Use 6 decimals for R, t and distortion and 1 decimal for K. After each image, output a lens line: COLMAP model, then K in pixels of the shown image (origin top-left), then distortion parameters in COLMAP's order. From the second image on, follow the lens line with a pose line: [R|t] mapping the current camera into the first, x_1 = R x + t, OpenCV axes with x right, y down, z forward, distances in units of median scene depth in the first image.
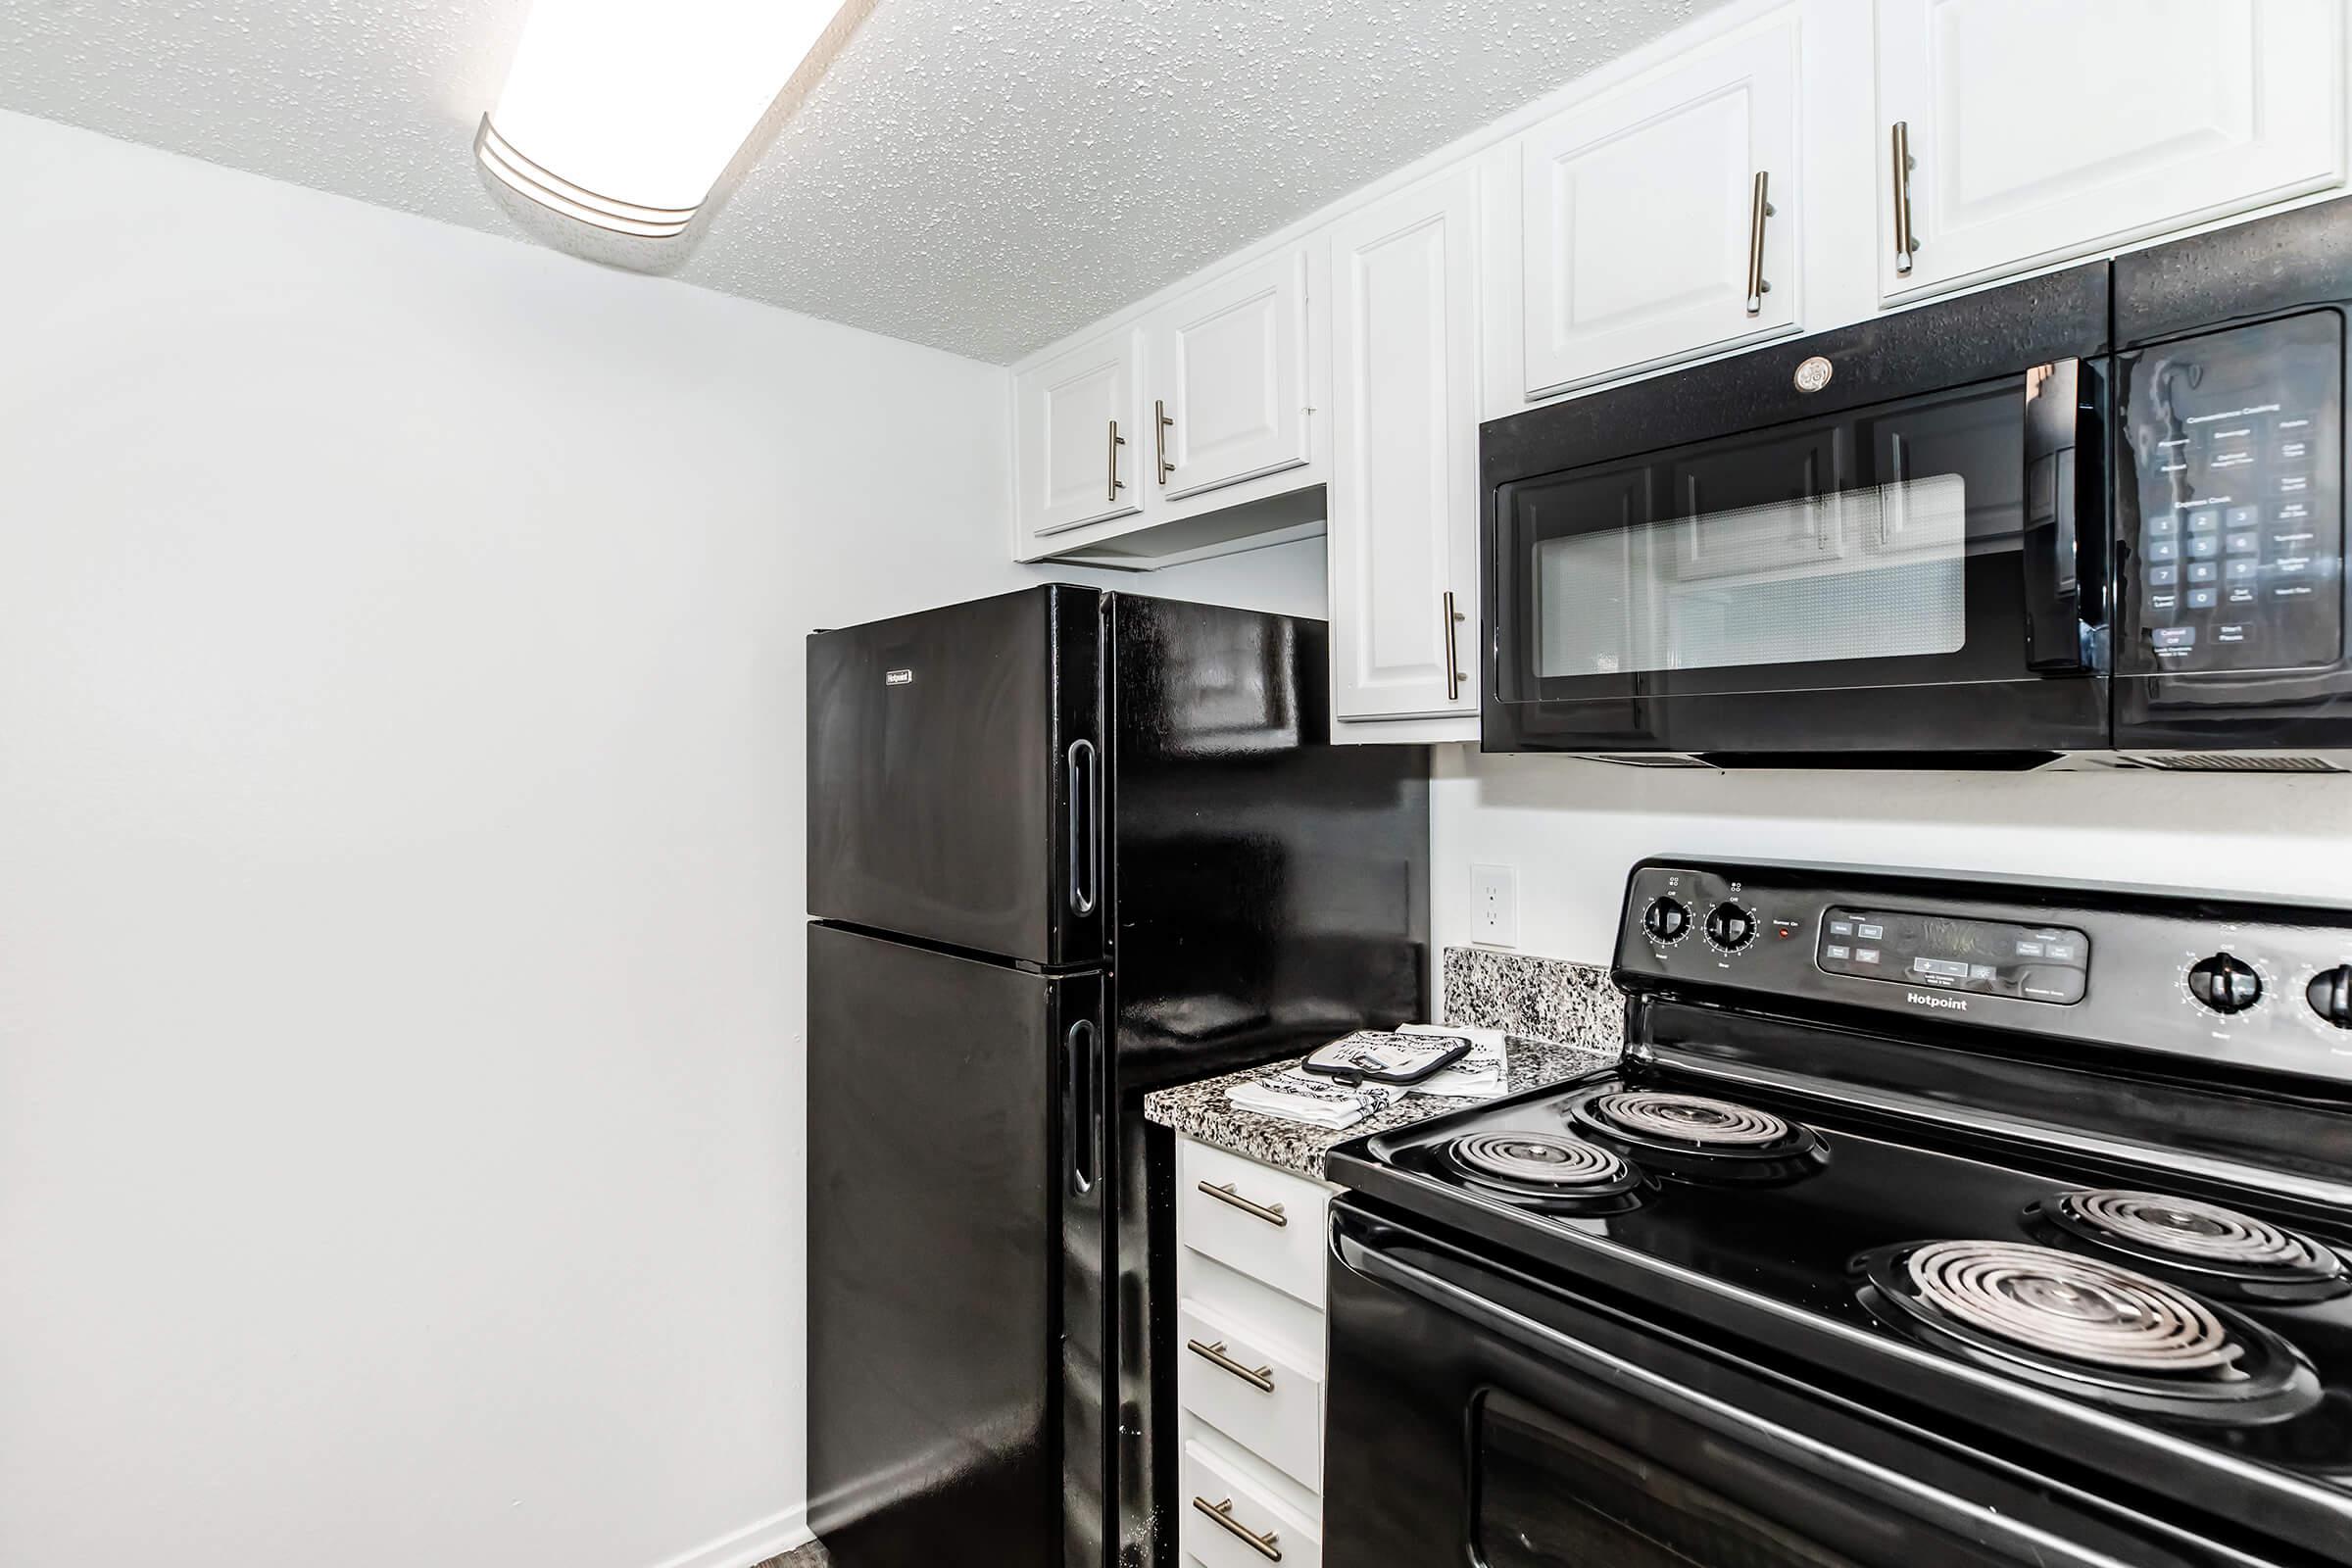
lens RADIAL K [[1099.7, 0, 1165.4], [0, 1099.7, 767.9], [0, 0, 1]] dist [-0.007934, 0.003275]
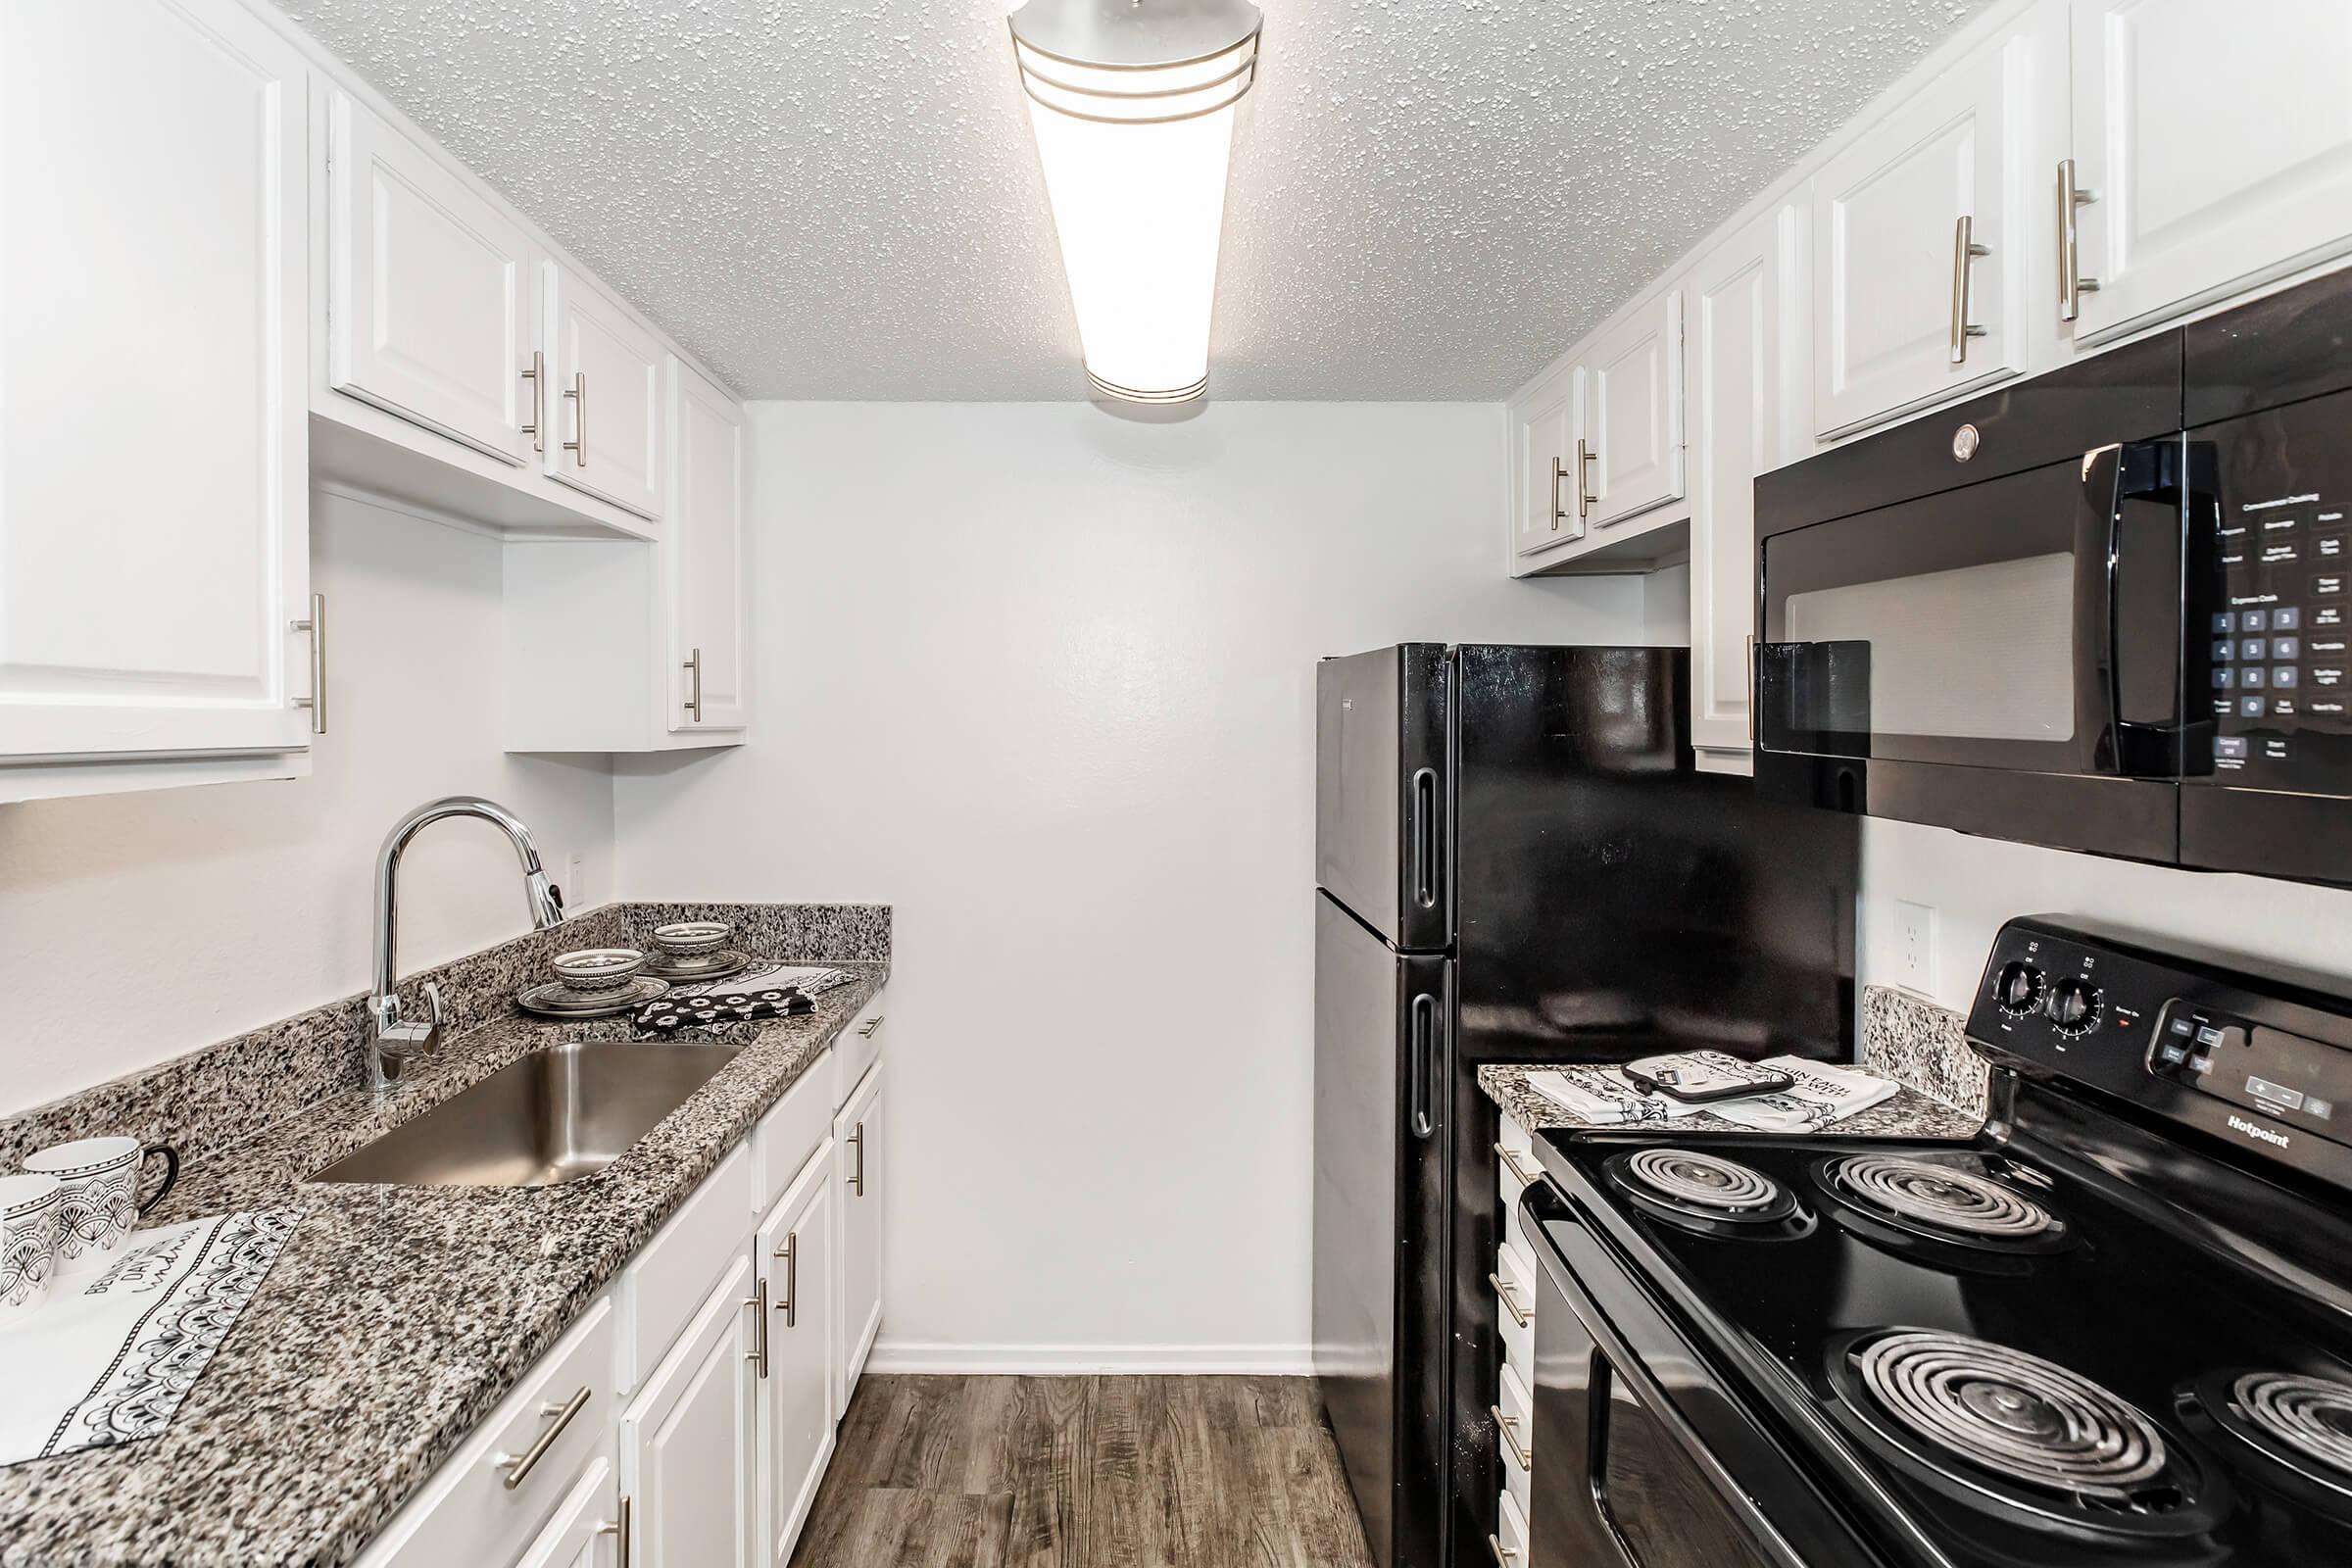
lens RADIAL K [[1099.7, 0, 1082.3], [0, 1099.7, 717.9], [0, 0, 1]] dist [-0.007934, 0.003275]
pose [[0.742820, -0.003831, -0.669480, 0.470959], [0.005852, 0.999983, 0.000772, -0.085870], [0.669465, -0.004491, 0.742830, -0.175842]]
